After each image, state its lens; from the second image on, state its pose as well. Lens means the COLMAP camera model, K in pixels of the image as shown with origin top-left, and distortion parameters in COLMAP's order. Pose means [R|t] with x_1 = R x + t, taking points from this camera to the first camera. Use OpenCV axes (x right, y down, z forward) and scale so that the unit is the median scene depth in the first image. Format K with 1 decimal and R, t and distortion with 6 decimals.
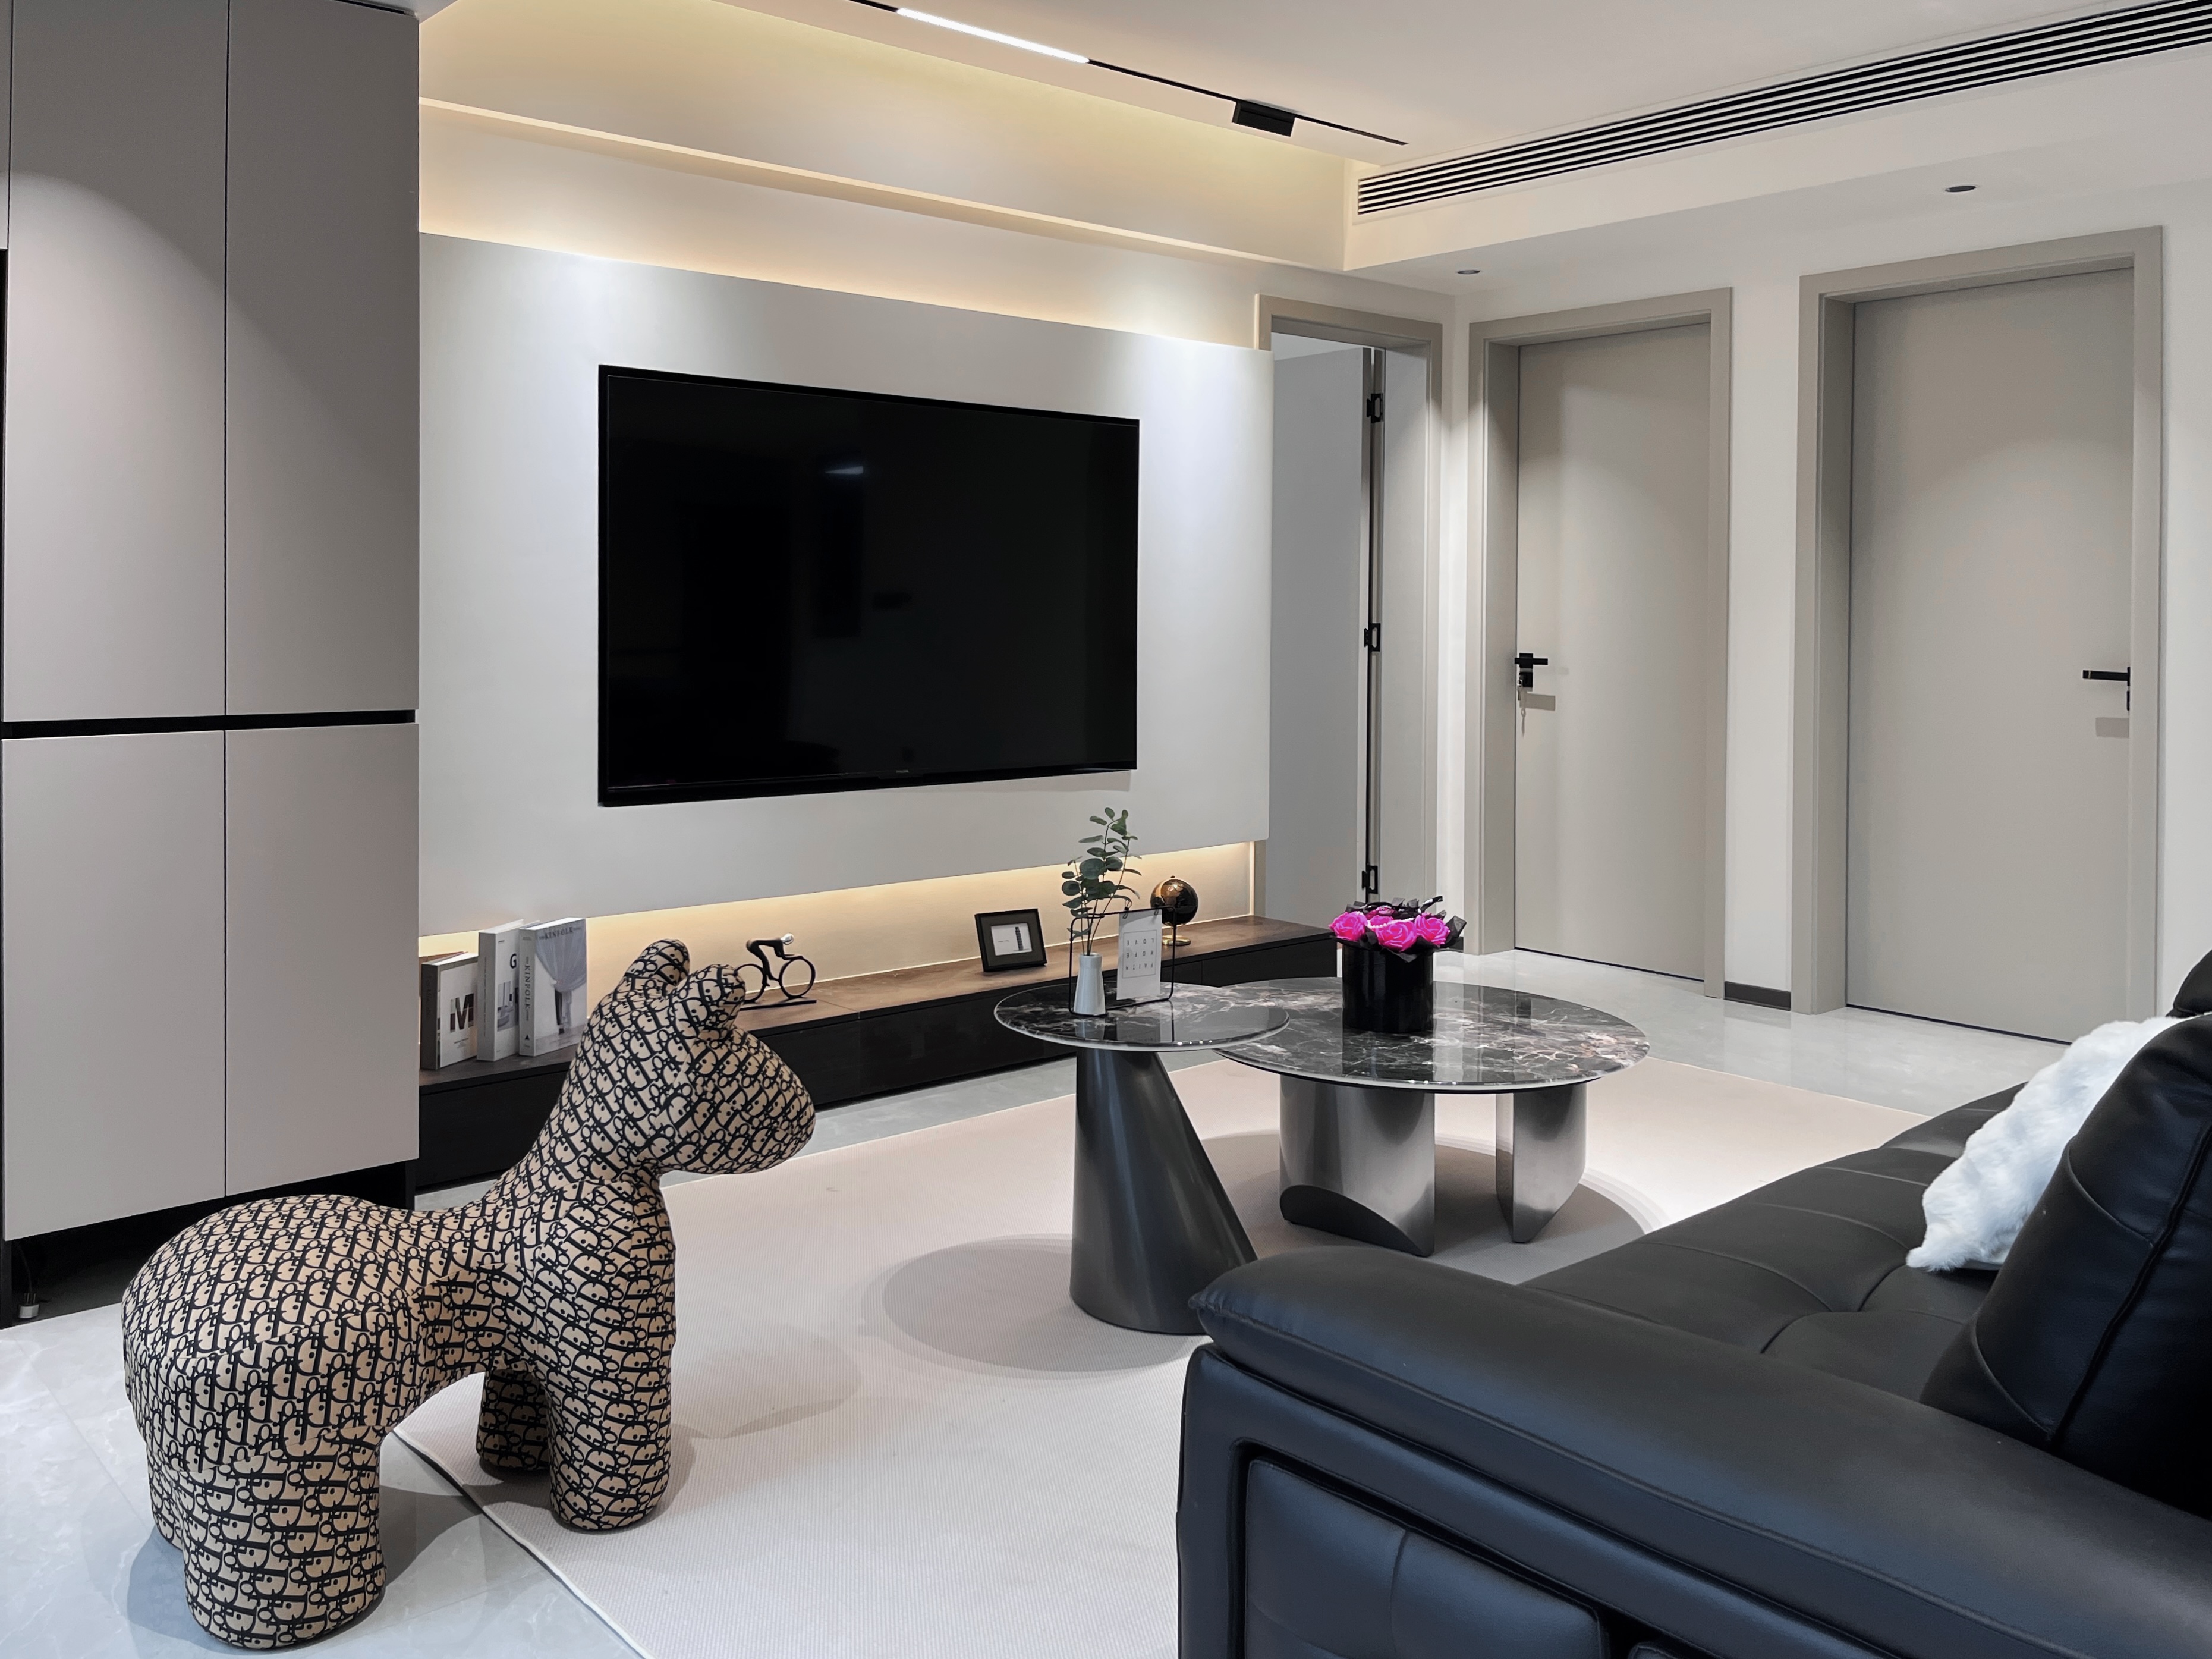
lens RADIAL K [[1813.3, 0, 972.6], [0, 1813.3, 632.5], [0, 0, 1]] dist [0.061222, -0.096028]
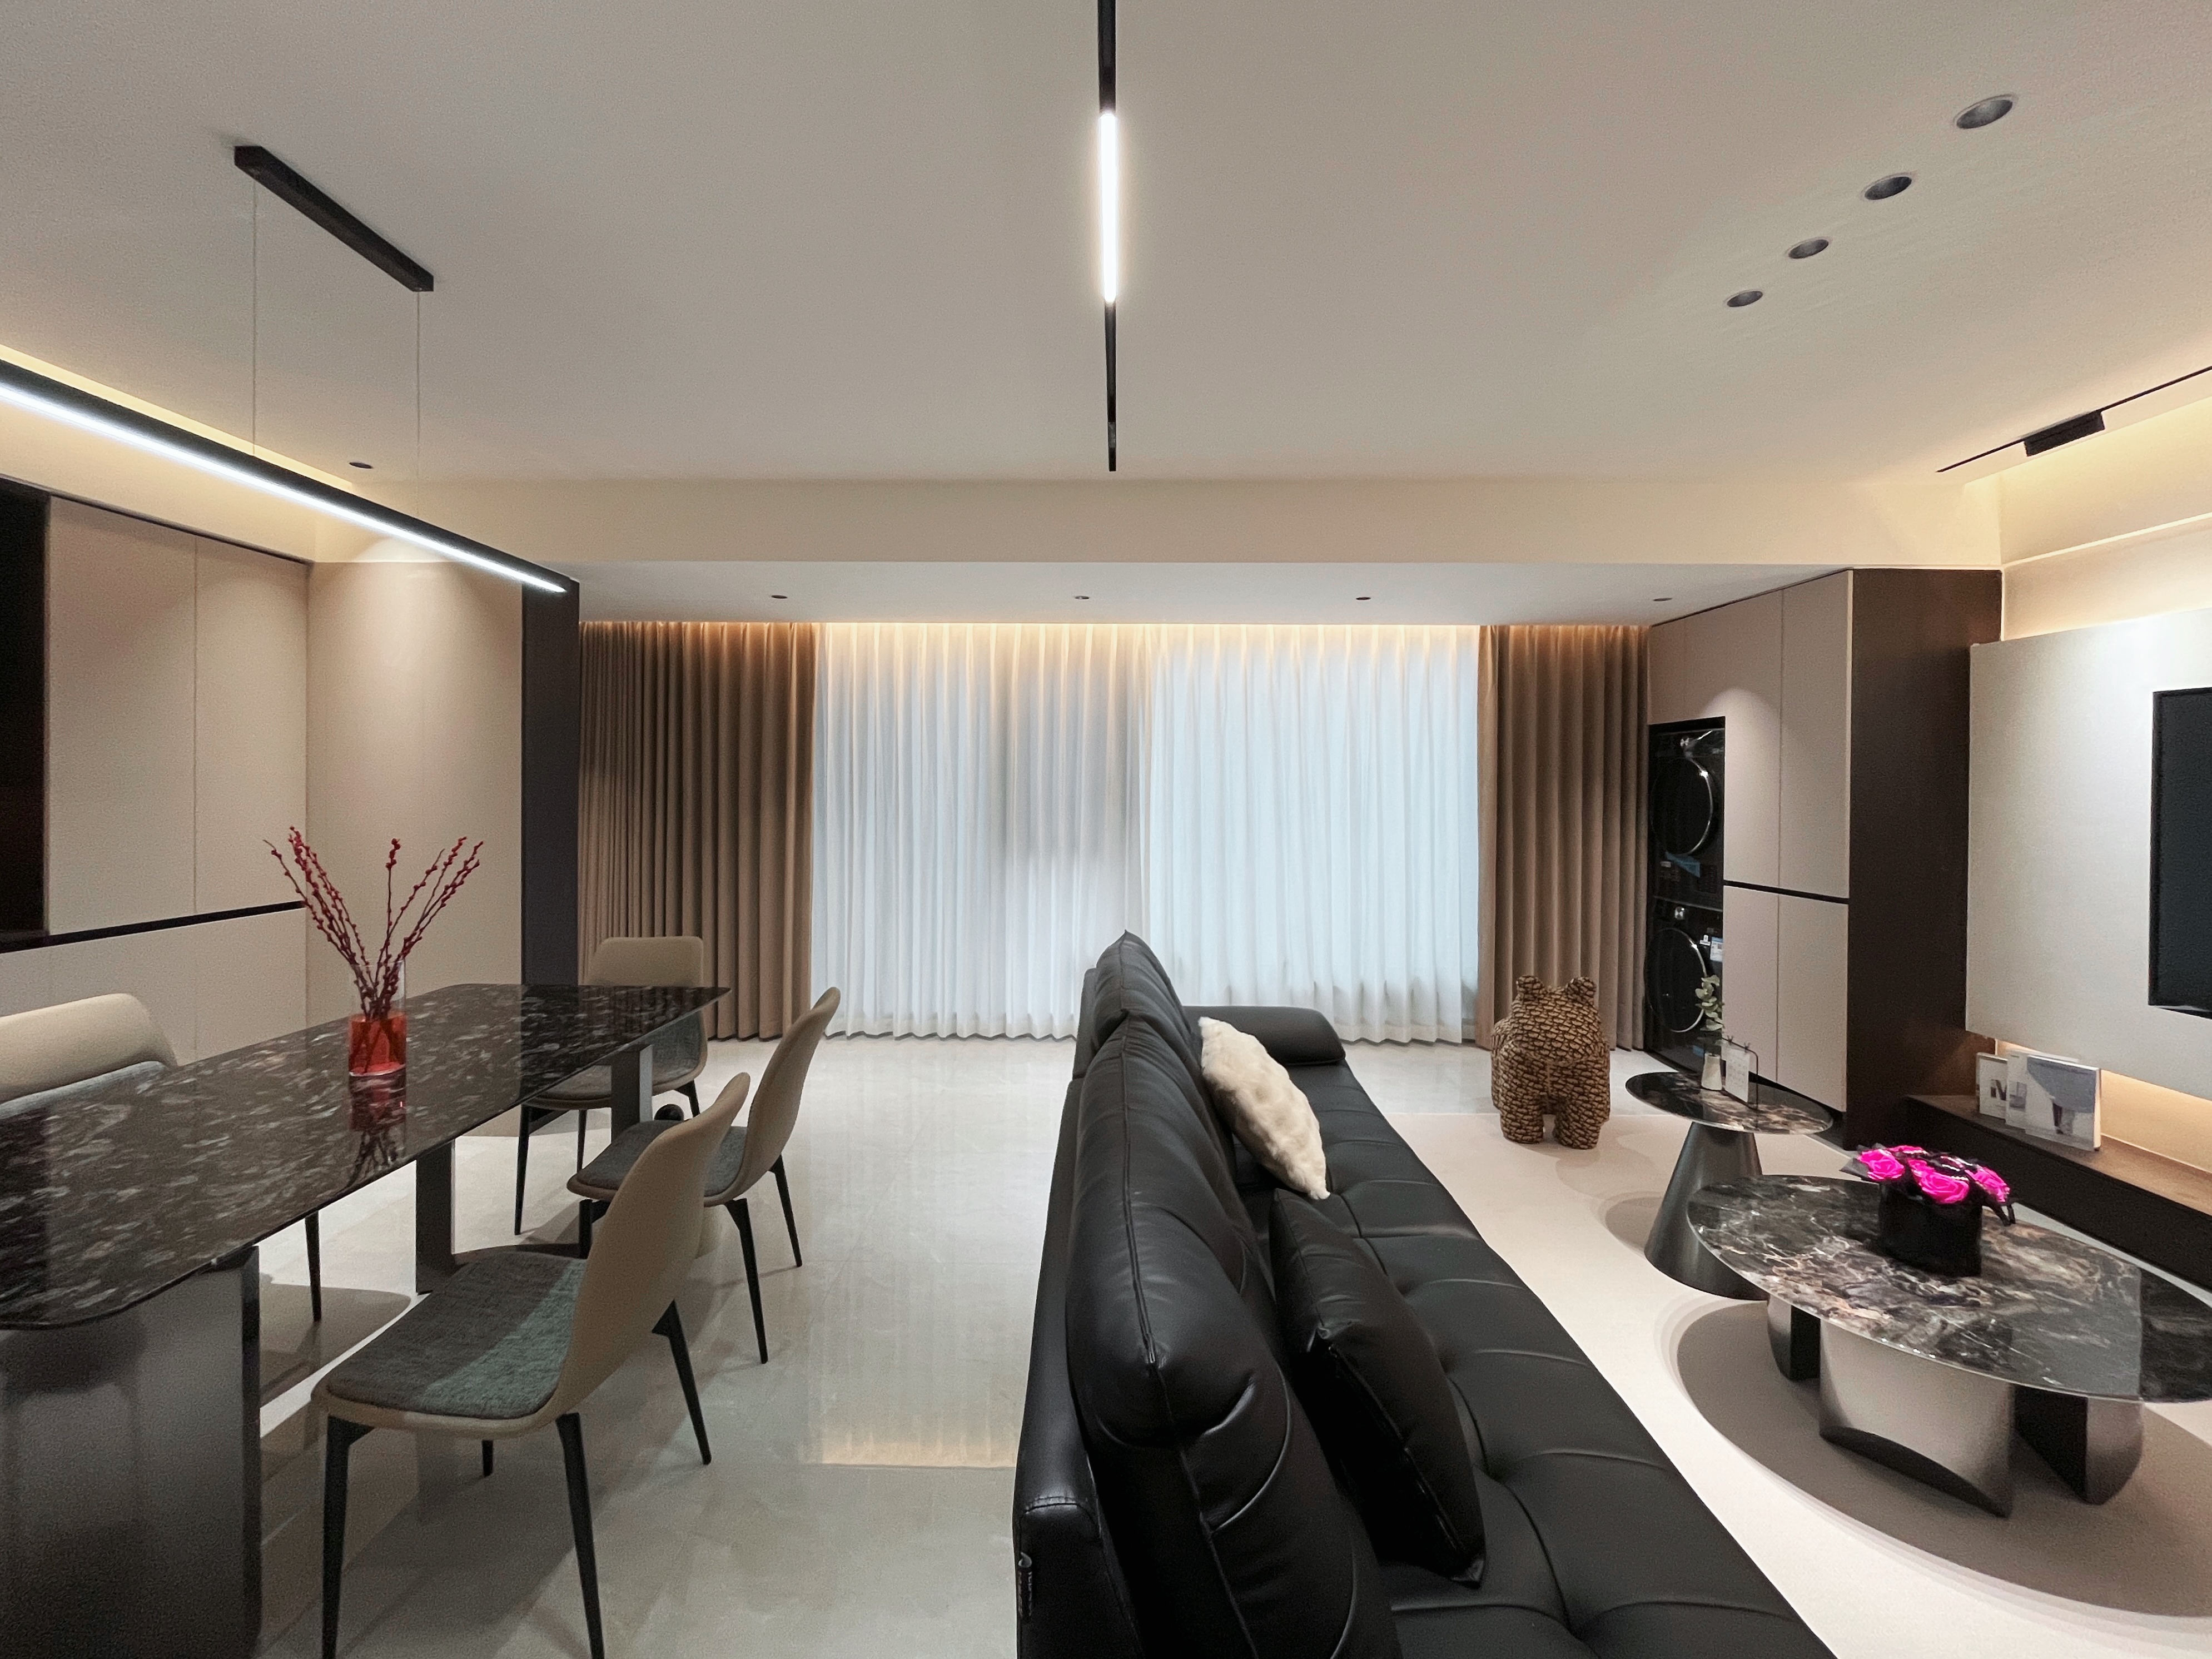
lens RADIAL K [[901.9, 0, 1099.2], [0, 901.9, 791.8], [0, 0, 1]] dist [-0.005550, -0.000421]
pose [[-0.646269, -0.004323, -0.763097, 0.690779], [-0.018653, 0.999775, 0.010133, -0.049863], [0.762881, 0.020783, -0.646204, 0.669088]]
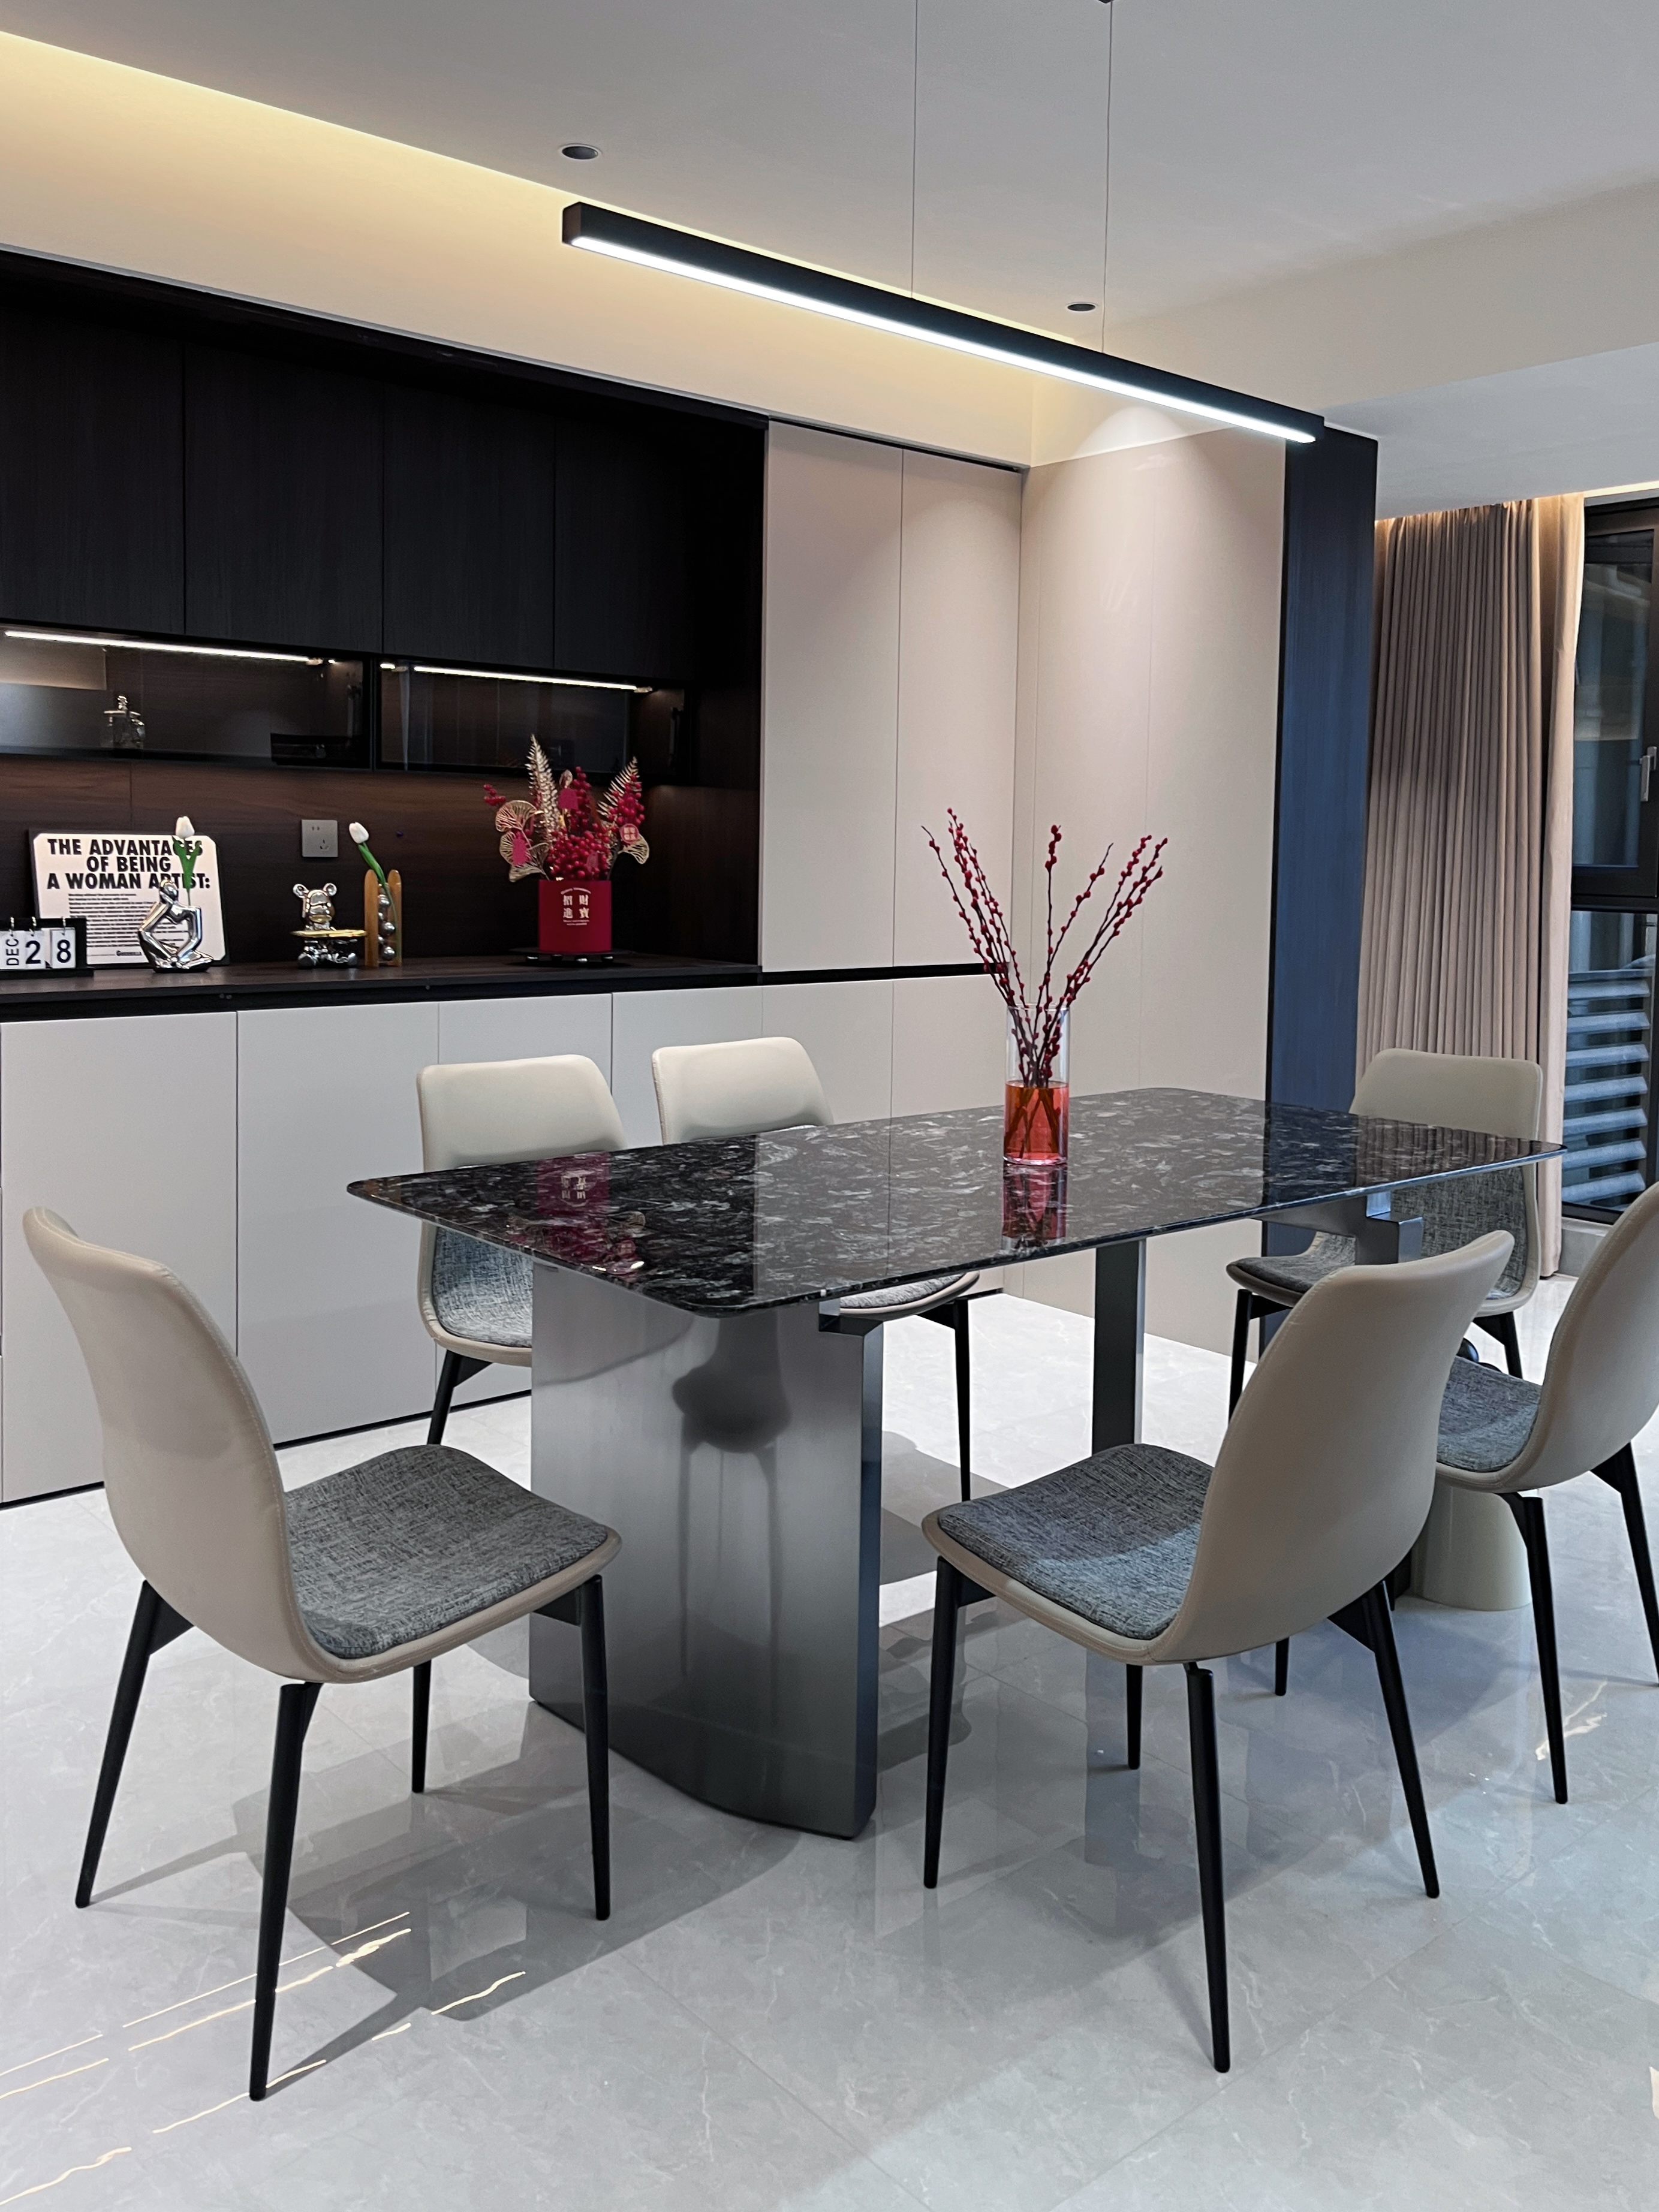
lens RADIAL K [[1813.2, 0, 890.6], [0, 1813.2, 957.7], [0, 0, 1]] dist [0.061222, -0.096028]
pose [[-0.998771, -0.019173, -0.045700, 0.665909], [-0.022541, 0.996977, 0.074361, -0.021298], [0.044136, 0.075300, -0.996184, 0.727628]]
